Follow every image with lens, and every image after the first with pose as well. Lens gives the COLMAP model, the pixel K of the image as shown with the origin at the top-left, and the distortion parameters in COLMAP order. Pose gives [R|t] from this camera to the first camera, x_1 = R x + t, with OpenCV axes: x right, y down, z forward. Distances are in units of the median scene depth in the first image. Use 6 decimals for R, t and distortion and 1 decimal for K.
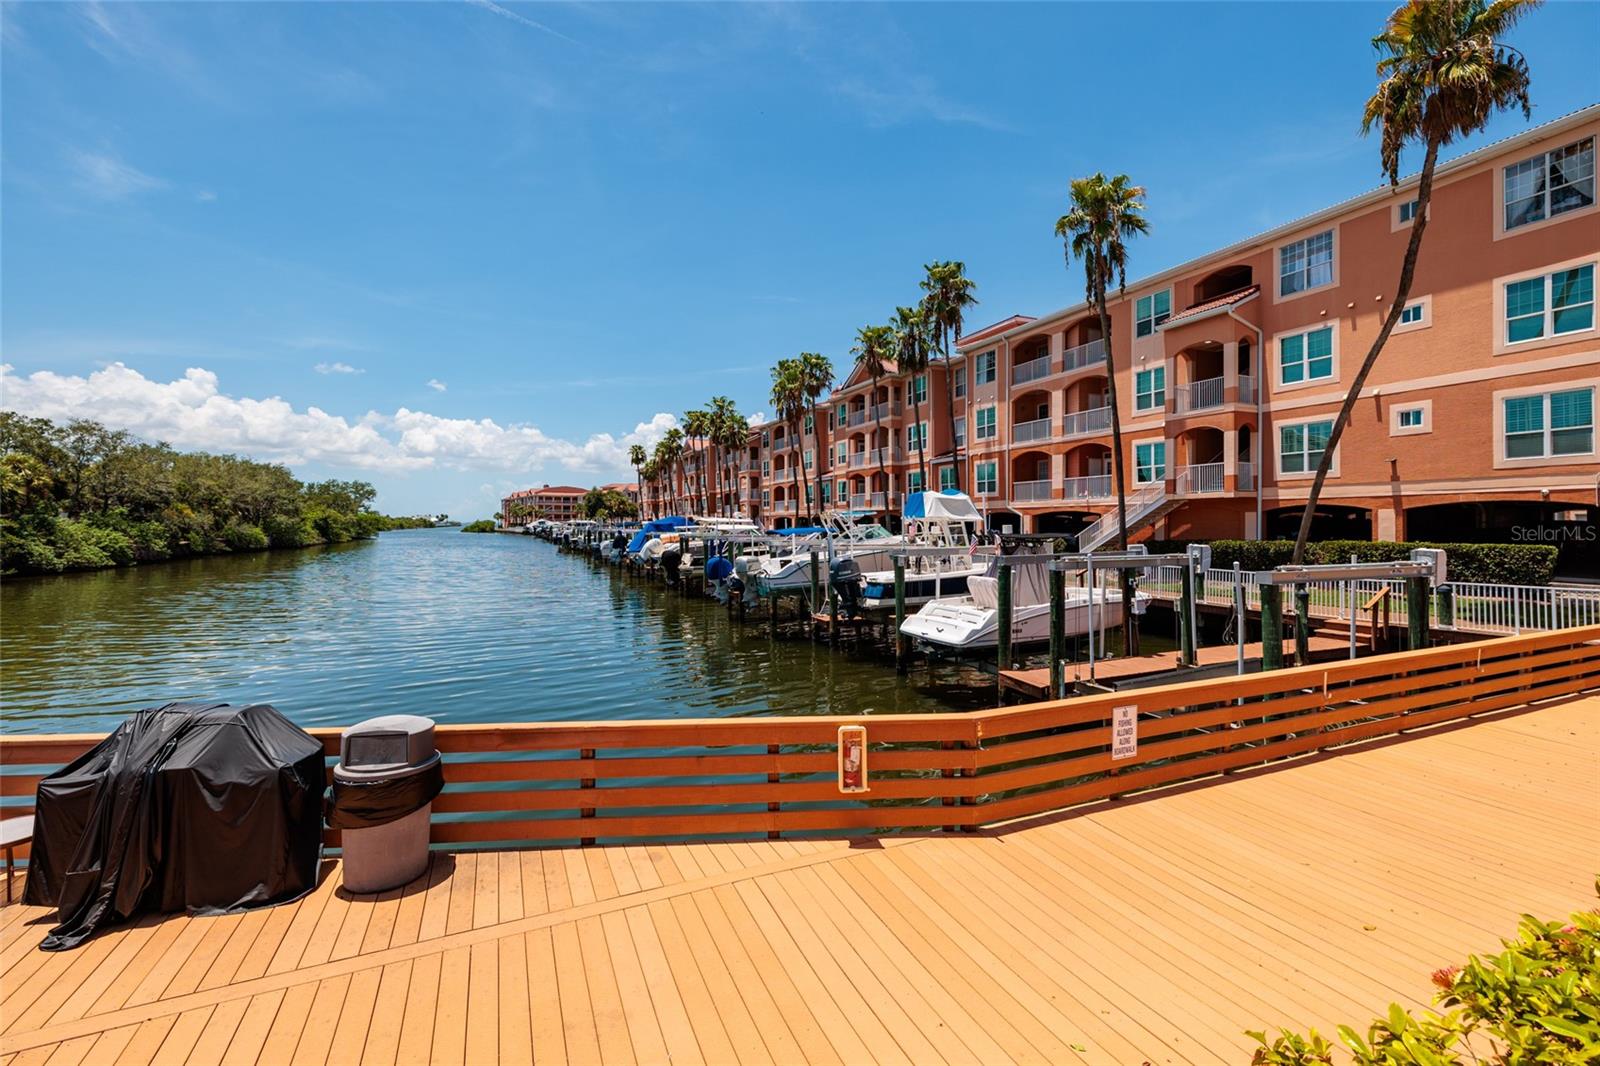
lens RADIAL K [[668.1, 0, 802.2], [0, 668.1, 526.4], [0, 0, 1]] dist [-0.003072, 0.001160]
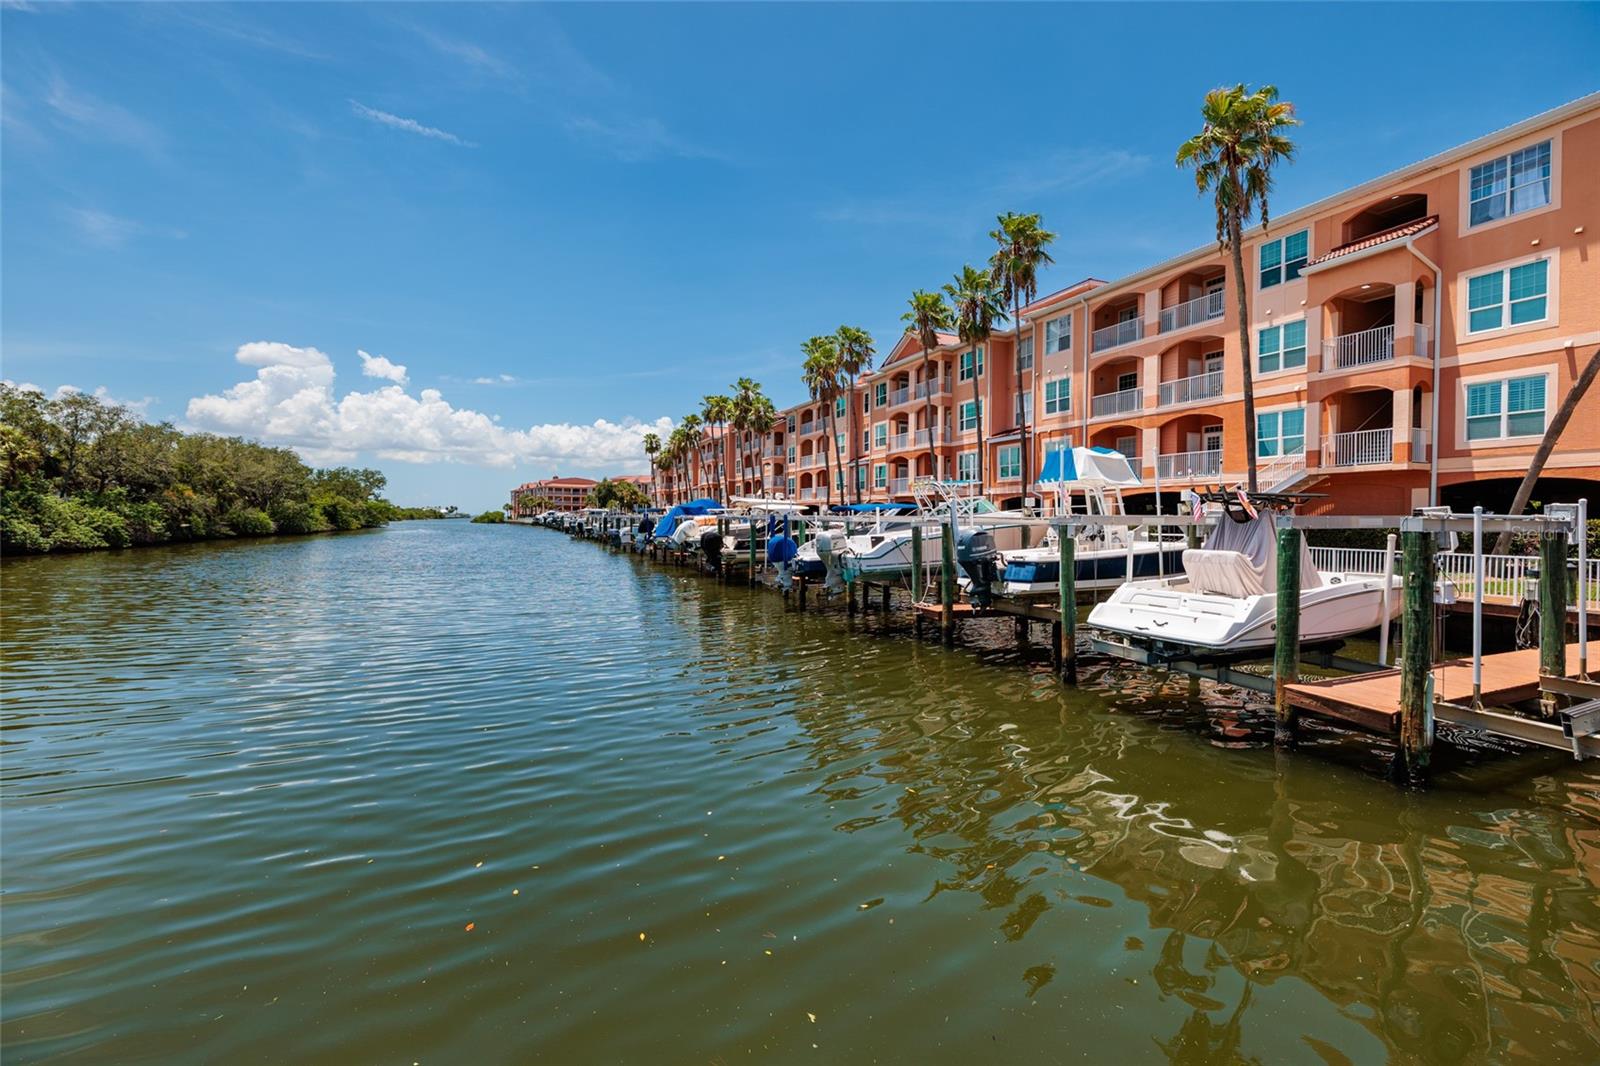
lens RADIAL K [[668.1, 0, 798.4], [0, 668.1, 525.5], [0, 0, 1]] dist [-0.003072, 0.001160]
pose [[0.999837, 0.010367, -0.014778, -0.062145], [-0.010287, 0.999932, 0.005482, 0.018428], [0.014834, -0.005329, 0.999876, 0.102751]]
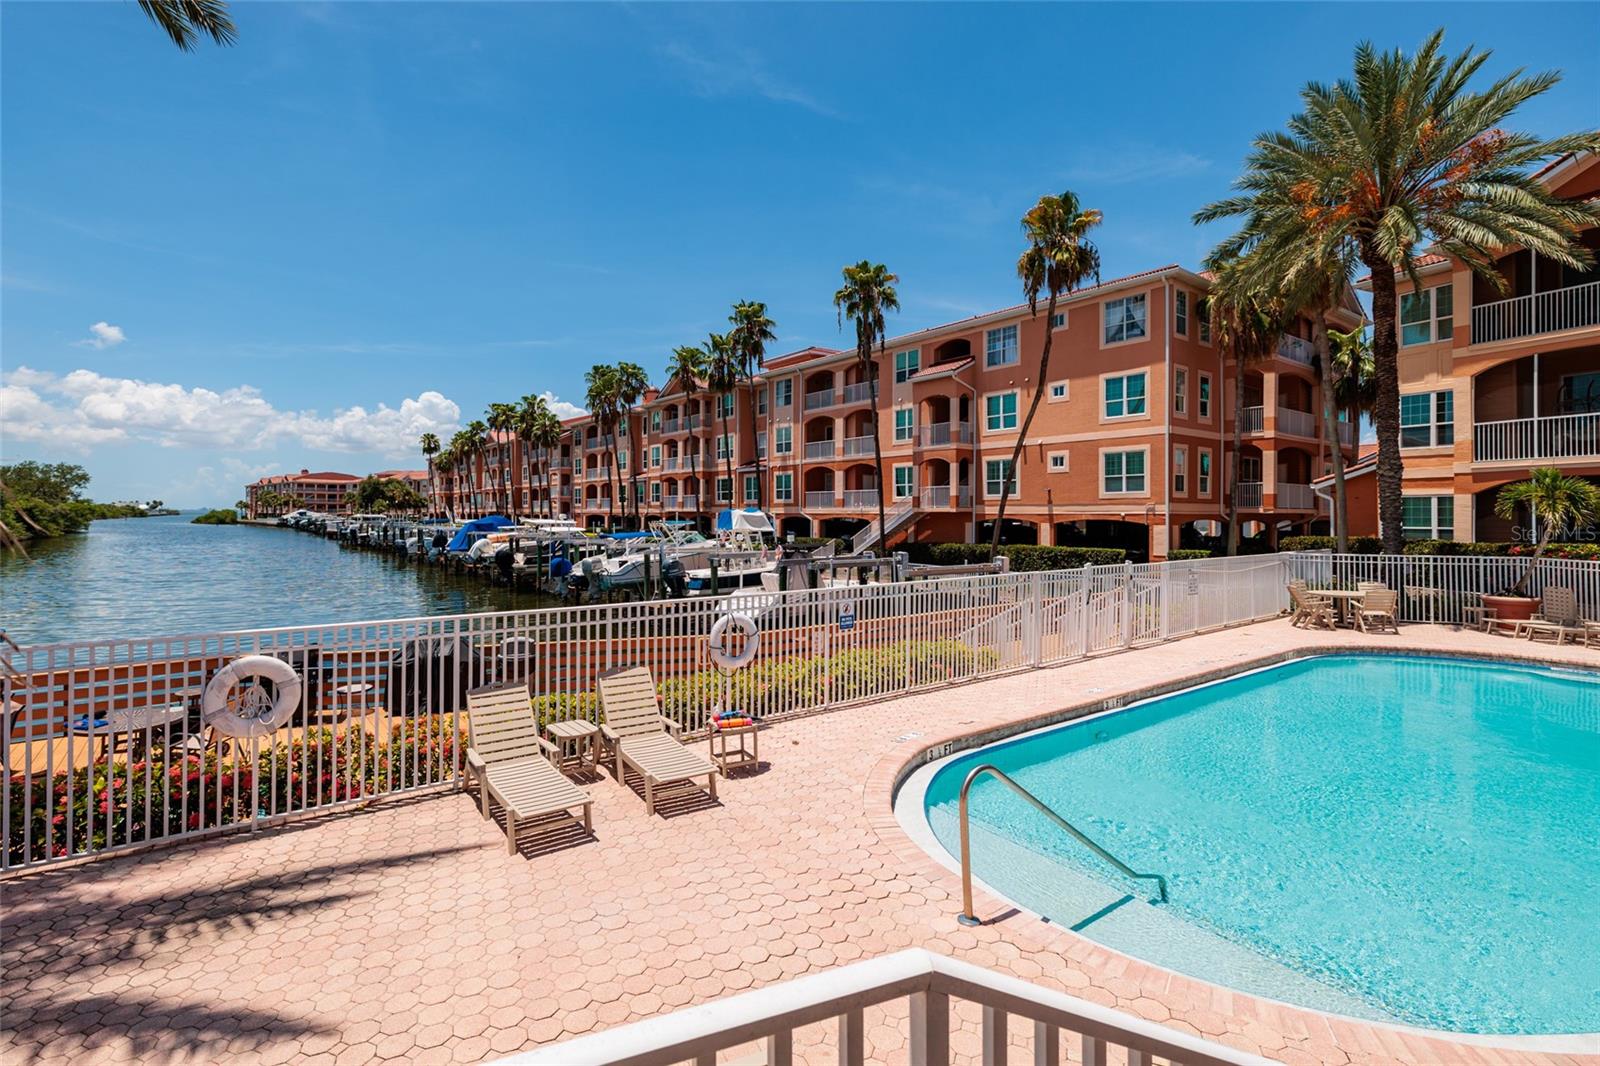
lens RADIAL K [[700.1, 0, 752.9], [0, 700.1, 510.2], [0, 0, 1]] dist [0.007115, -0.002383]
pose [[0.977485, 0.008803, 0.210820, -0.036958], [-0.006351, 0.999904, -0.012304, -0.017426], [-0.210908, 0.010688, 0.977448, -0.197125]]
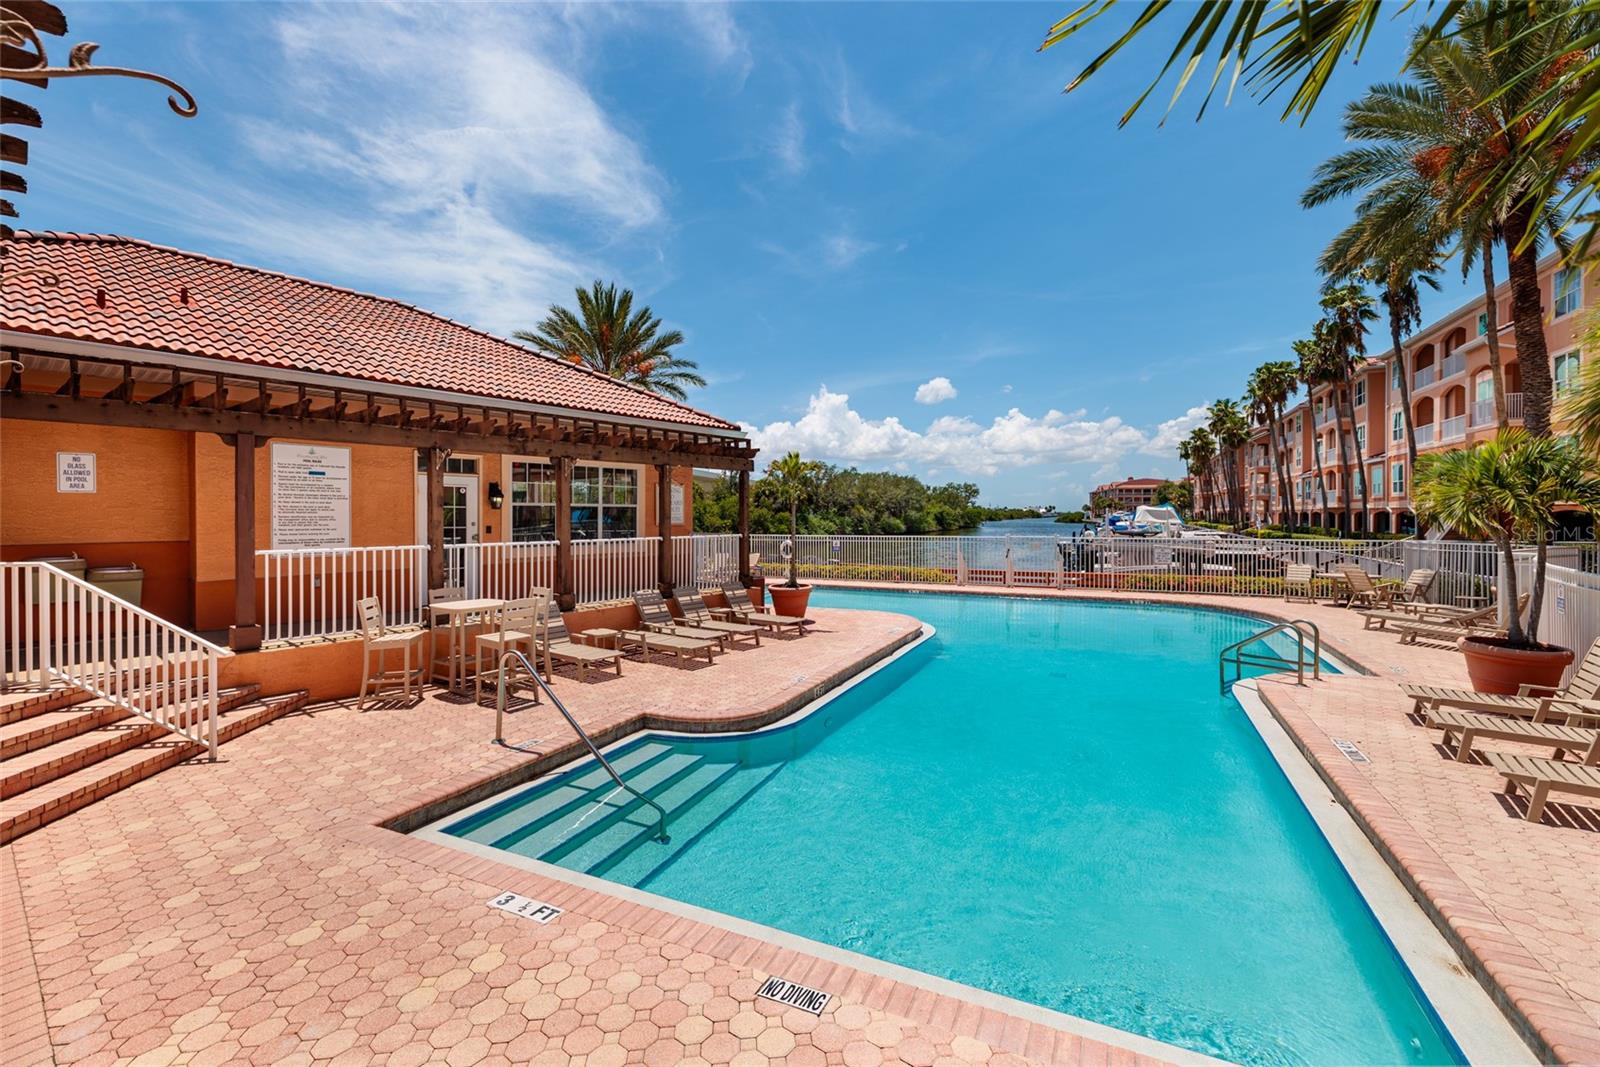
lens RADIAL K [[668.1, 0, 831.8], [0, 668.1, 515.6], [0, 0, 1]] dist [-0.003072, 0.001160]
pose [[0.687148, 0.000874, -0.726517, 0.449003], [-0.001930, 0.999998, -0.000622, -0.013069], [0.726515, 0.001830, 0.687148, -0.382611]]
